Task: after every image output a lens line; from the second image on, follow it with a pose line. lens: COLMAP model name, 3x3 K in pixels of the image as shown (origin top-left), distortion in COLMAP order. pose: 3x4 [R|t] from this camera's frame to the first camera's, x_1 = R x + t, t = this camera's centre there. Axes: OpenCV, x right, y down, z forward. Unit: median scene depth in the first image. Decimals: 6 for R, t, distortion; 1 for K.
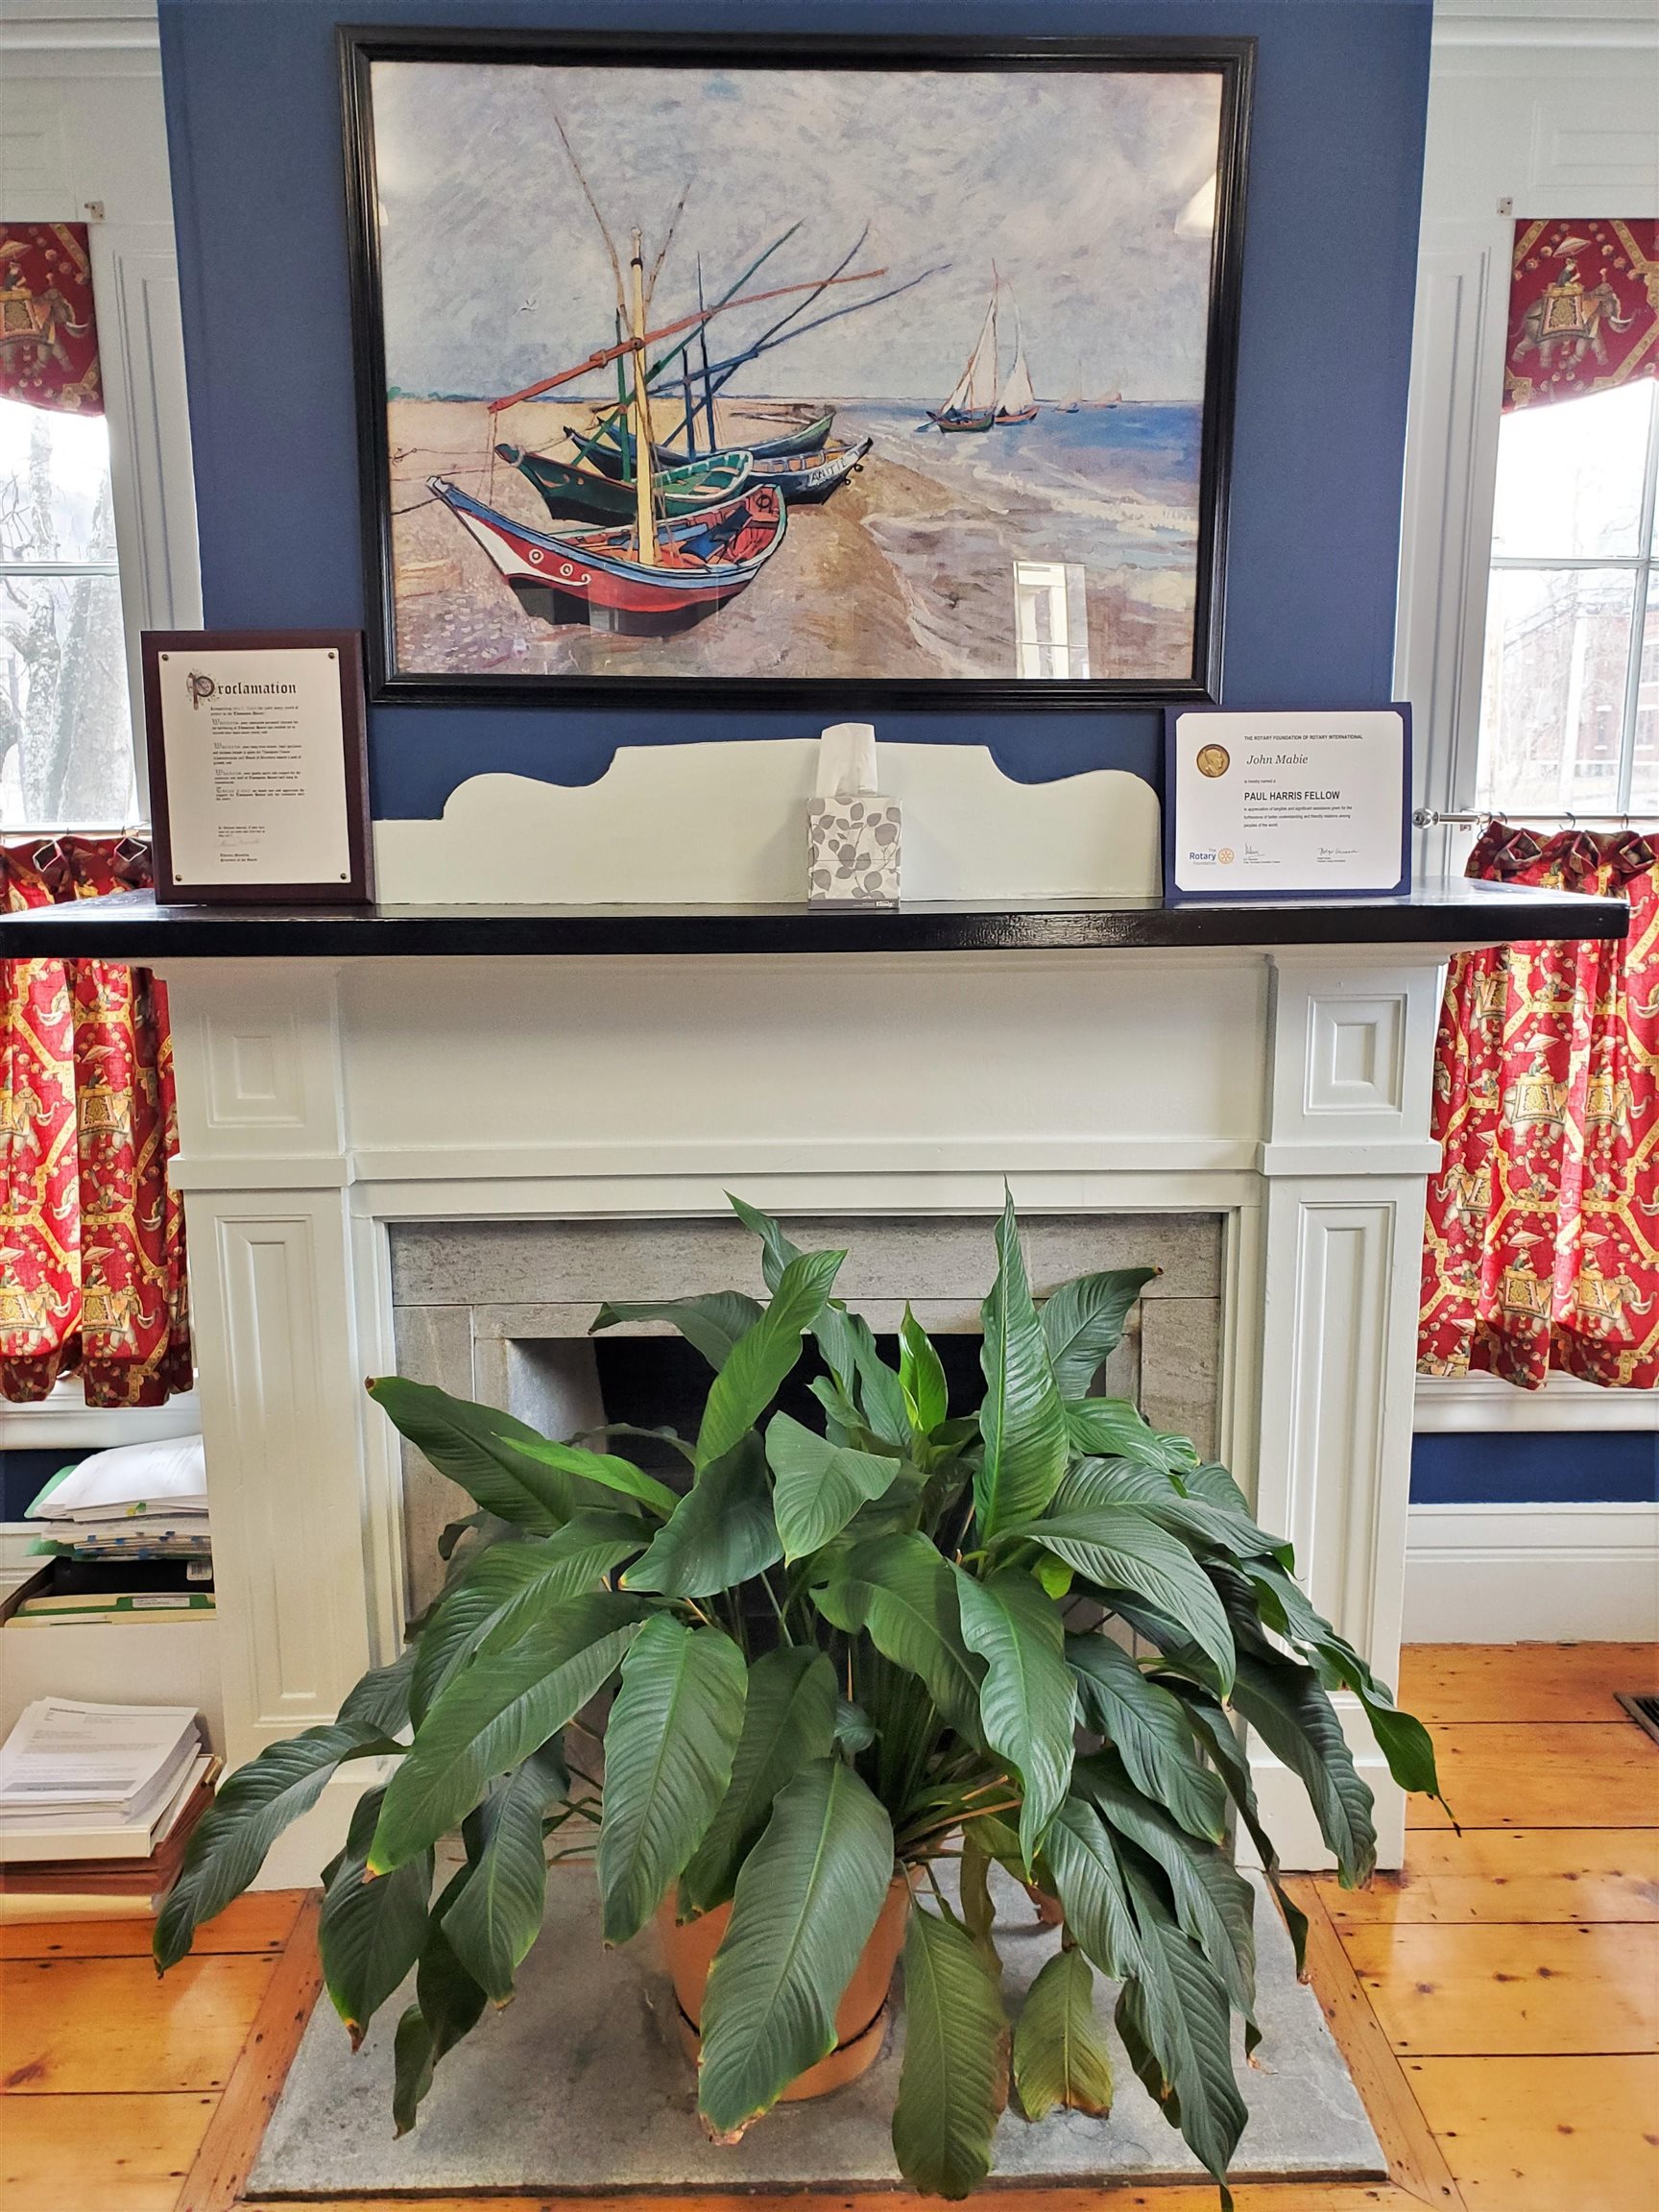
lens RADIAL K [[1726.4, 0, 829.5], [0, 1726.4, 1106.0], [0, 0, 1]] dist [0.004308, 0.000267]
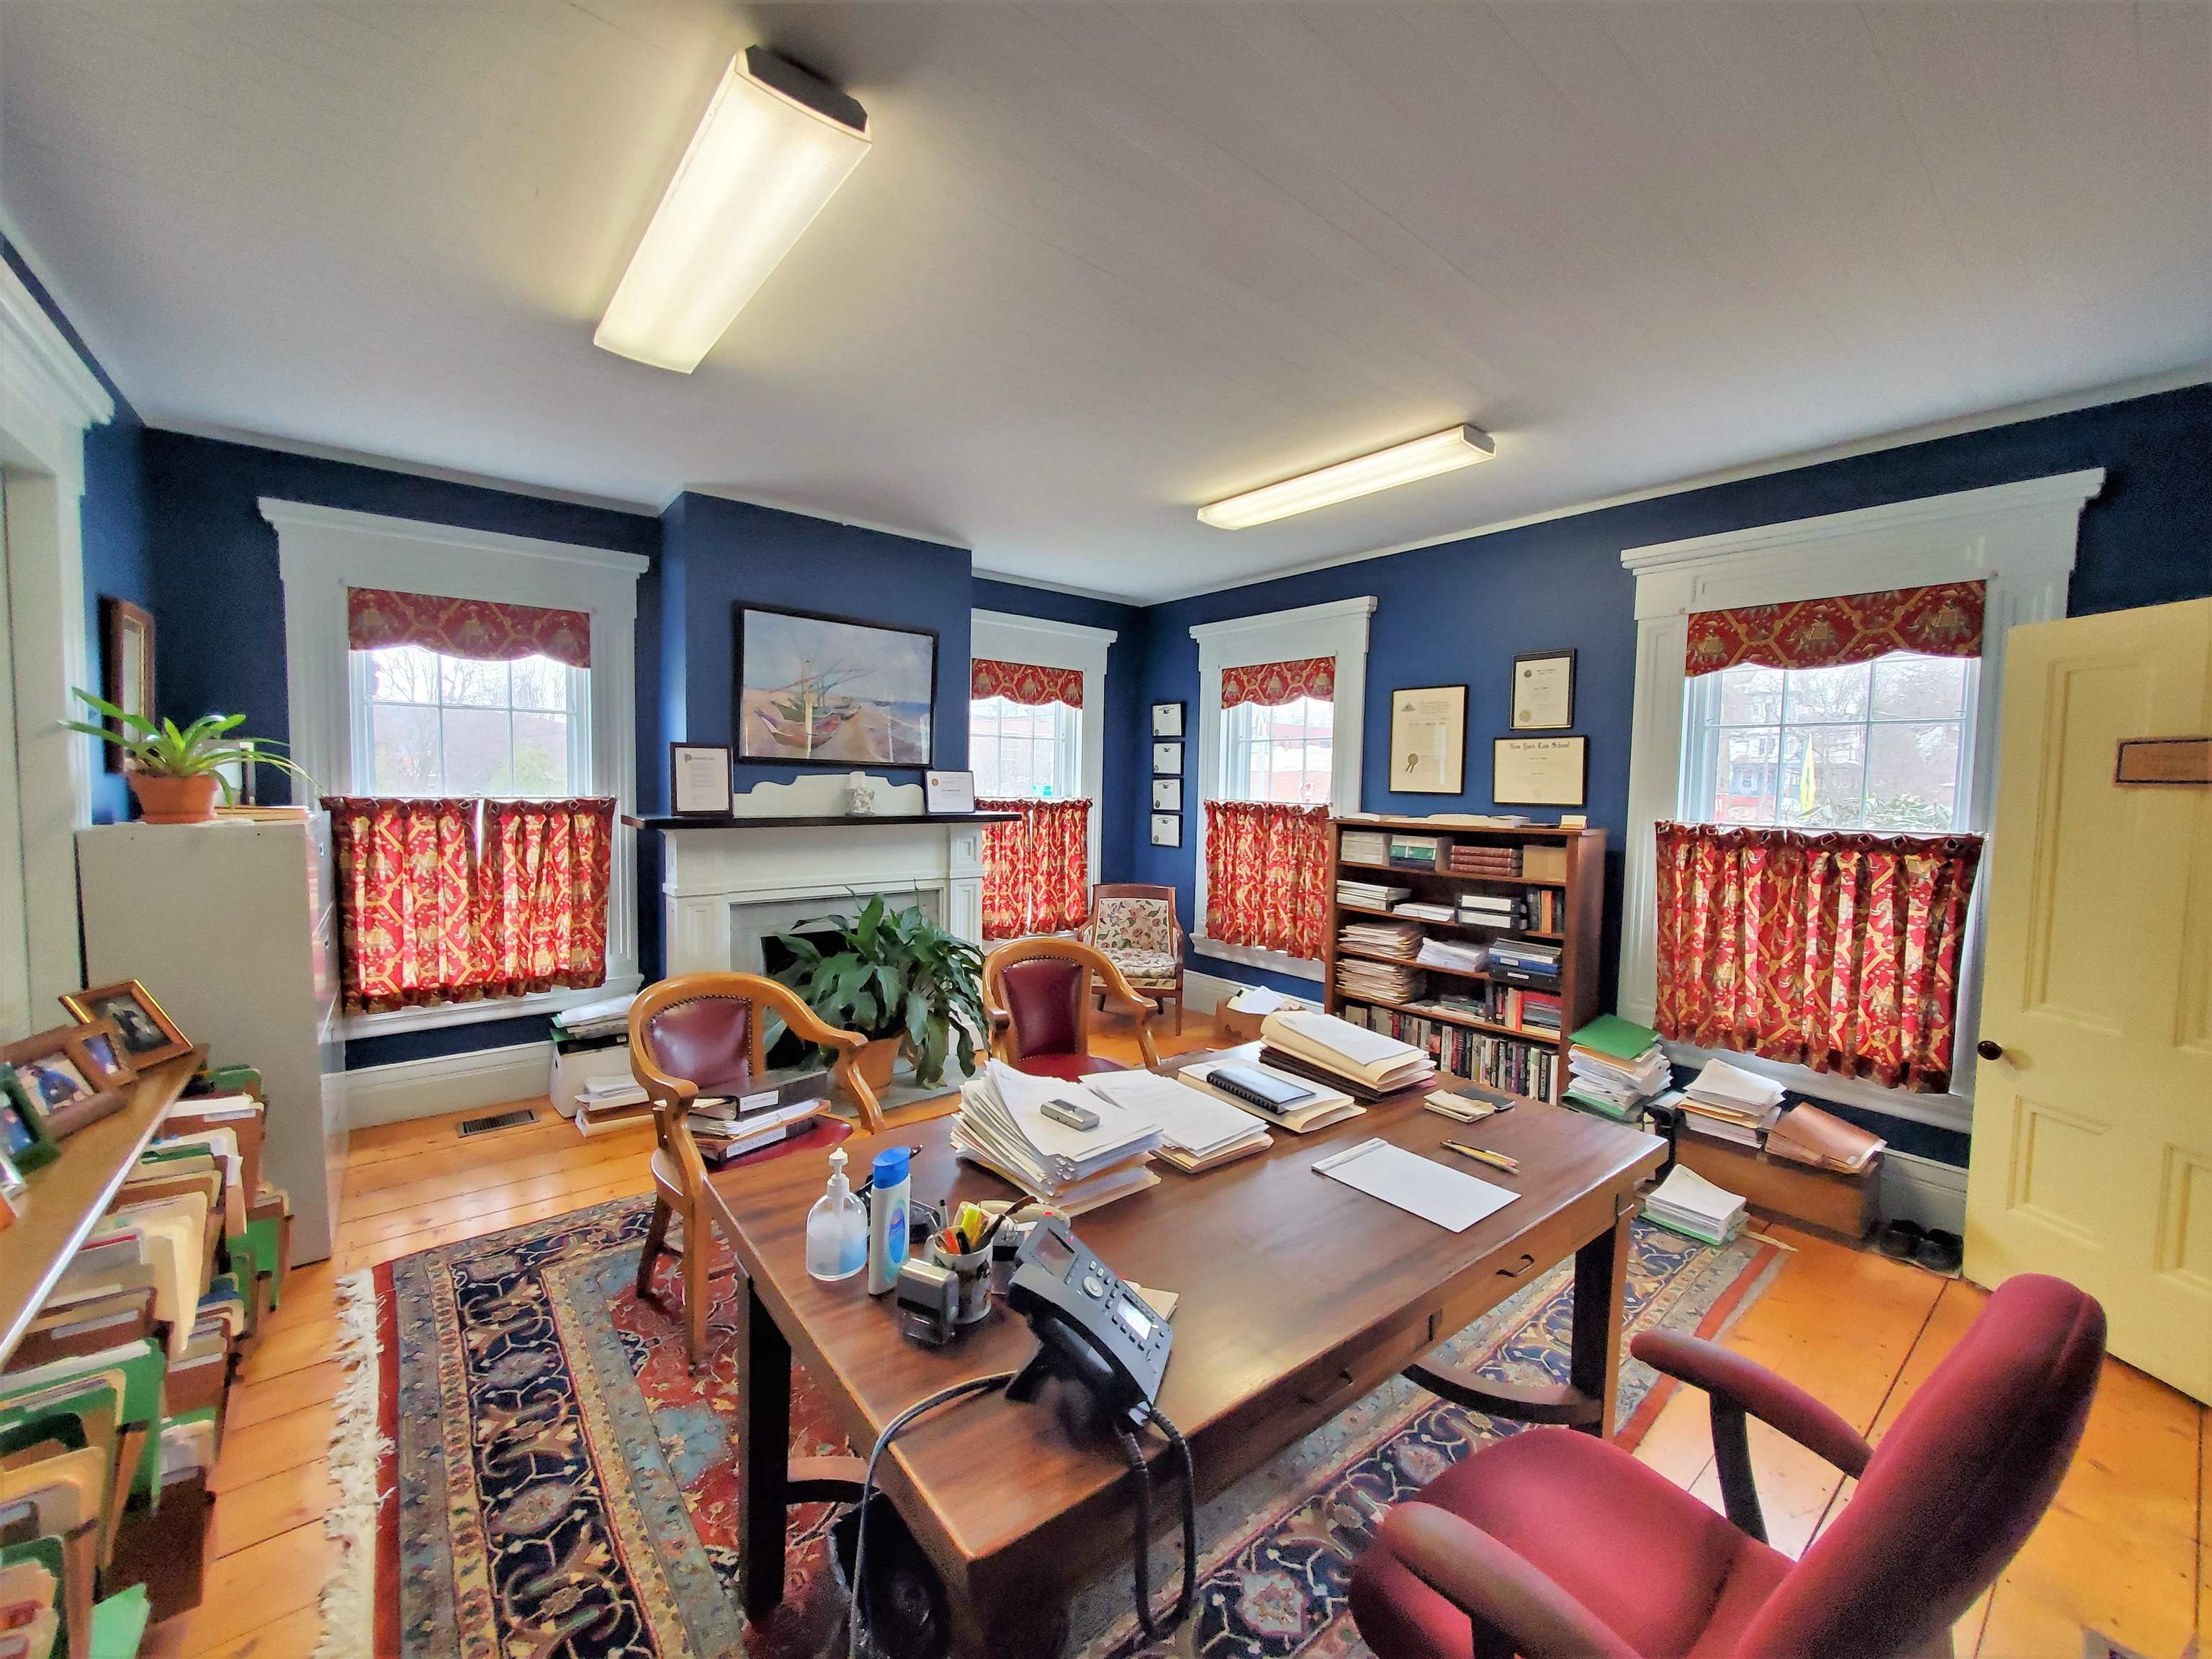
lens RADIAL K [[874.0, 0, 1106.0], [0, 874.0, 829.5], [0, 0, 1]] dist [-0.000495, 0.000048]
pose [[0.781955, -0.015304, 0.623147, -0.812387], [0.102348, 0.989283, -0.104136, 0.190824], [-0.614875, 0.145208, 0.775141, -0.950604]]
